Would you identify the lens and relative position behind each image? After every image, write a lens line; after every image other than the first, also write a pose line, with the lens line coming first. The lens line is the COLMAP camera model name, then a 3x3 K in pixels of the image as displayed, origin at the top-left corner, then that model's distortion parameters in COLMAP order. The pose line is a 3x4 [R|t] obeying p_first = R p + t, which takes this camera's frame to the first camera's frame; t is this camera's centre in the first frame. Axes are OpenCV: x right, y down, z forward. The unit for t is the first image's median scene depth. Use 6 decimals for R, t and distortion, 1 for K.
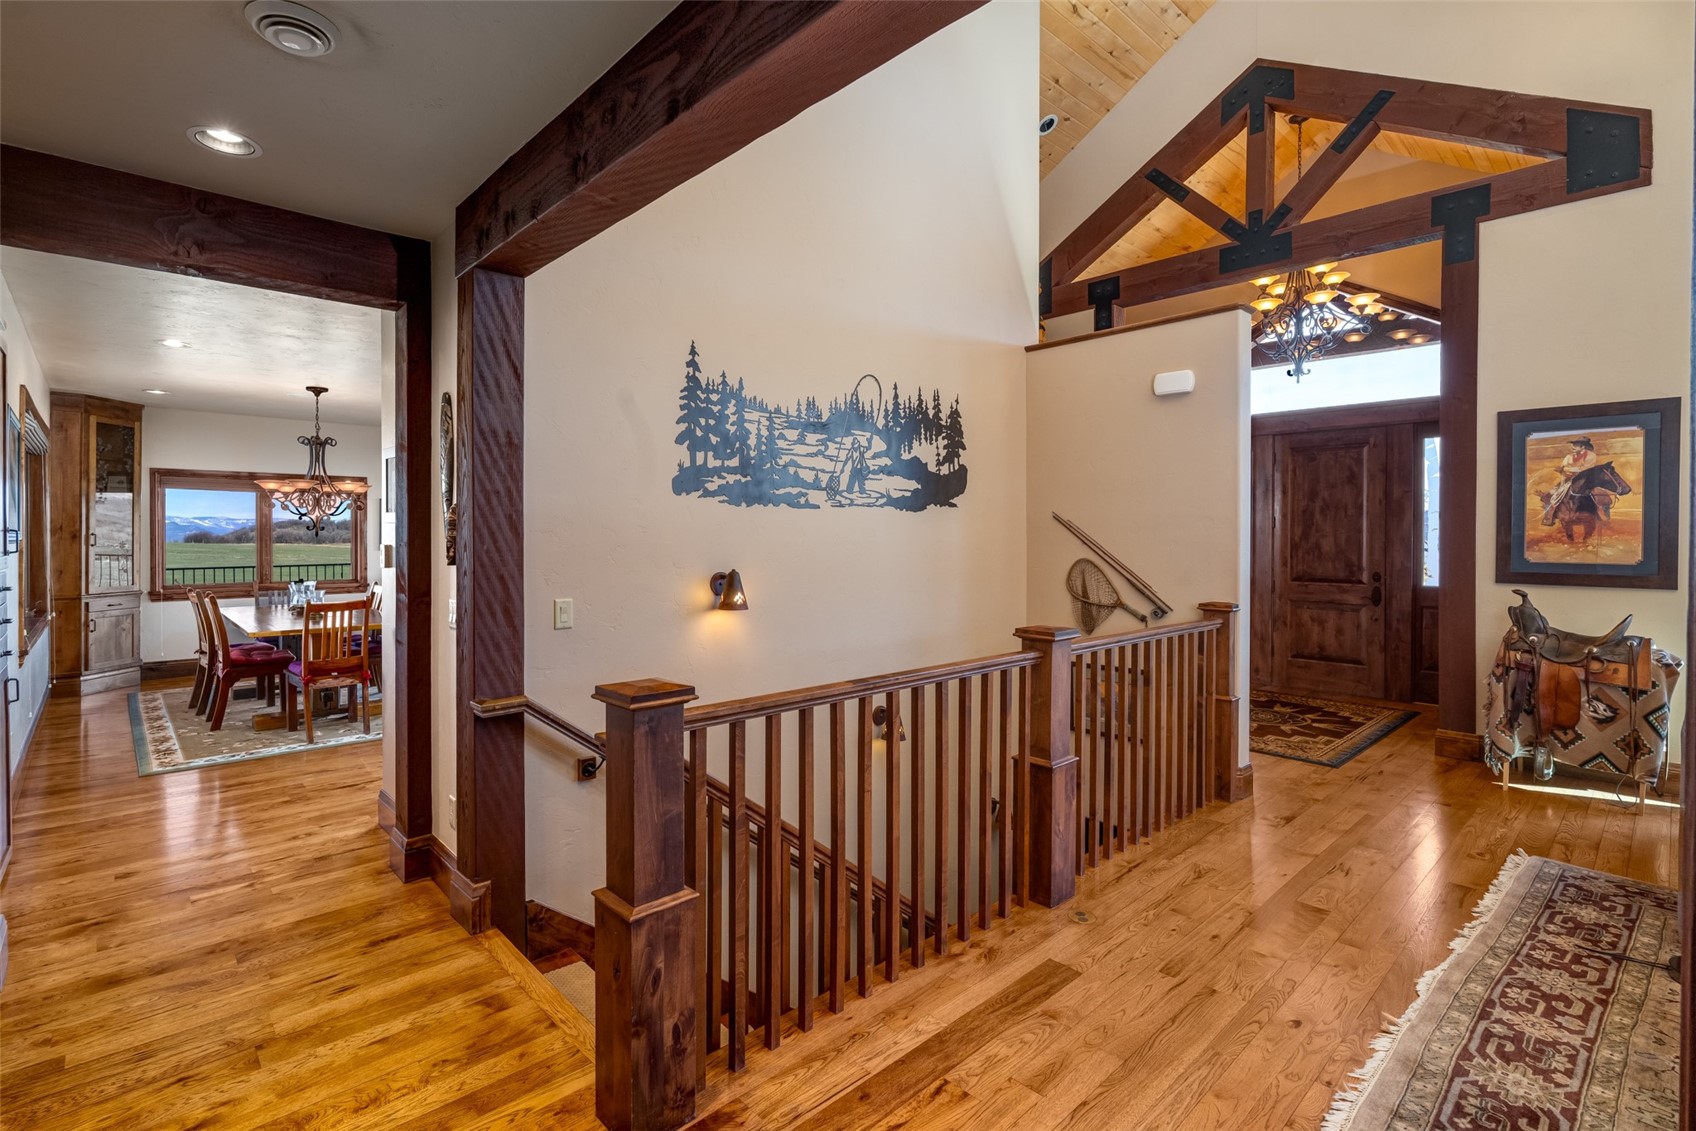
lens RADIAL K [[790.3, 0, 854.3], [0, 790.3, 540.2], [0, 0, 1]] dist [-0.002594, -0.000586]
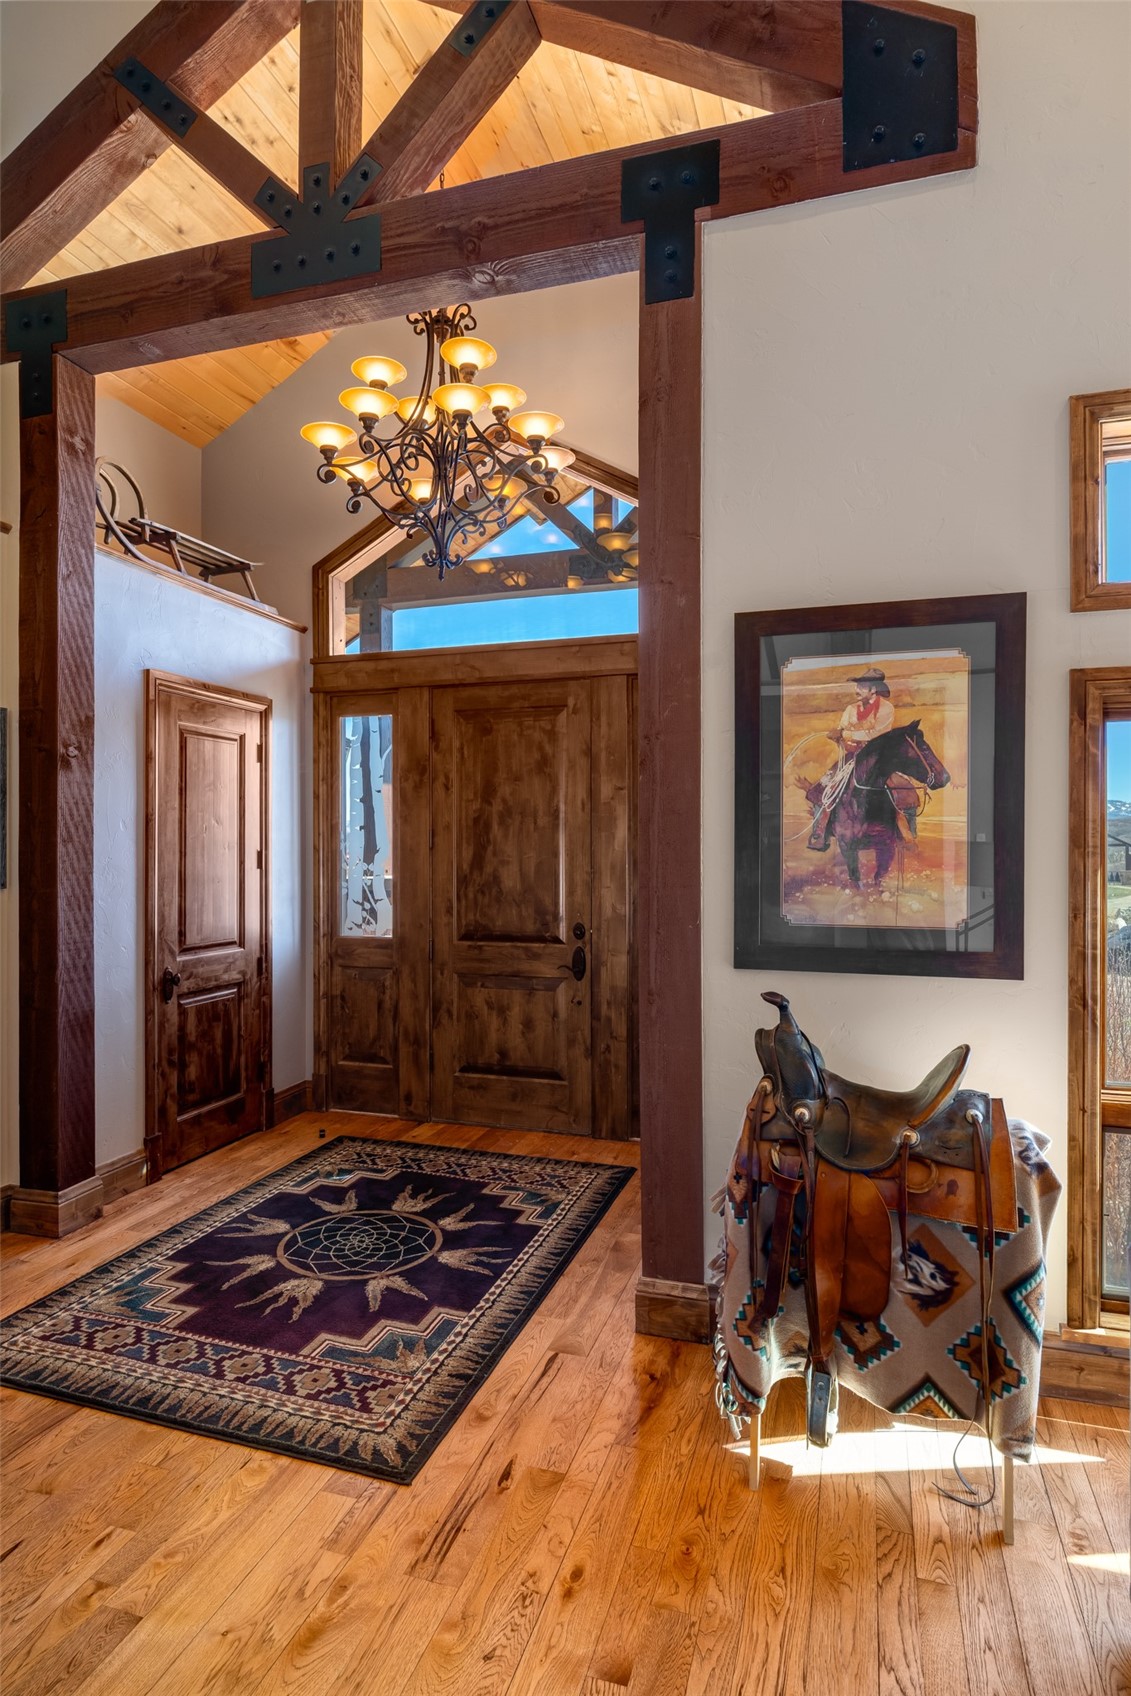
lens RADIAL K [[917.0, 0, 565.5], [0, 917.0, 848.0], [0, 0, 1]] dist [-0.002766, 0.001454]
pose [[0.881123, -0.003212, 0.472875, 0.426959], [0.007043, 0.999955, -0.006331, -0.015602], [-0.472834, 0.008909, 0.881107, 0.517254]]
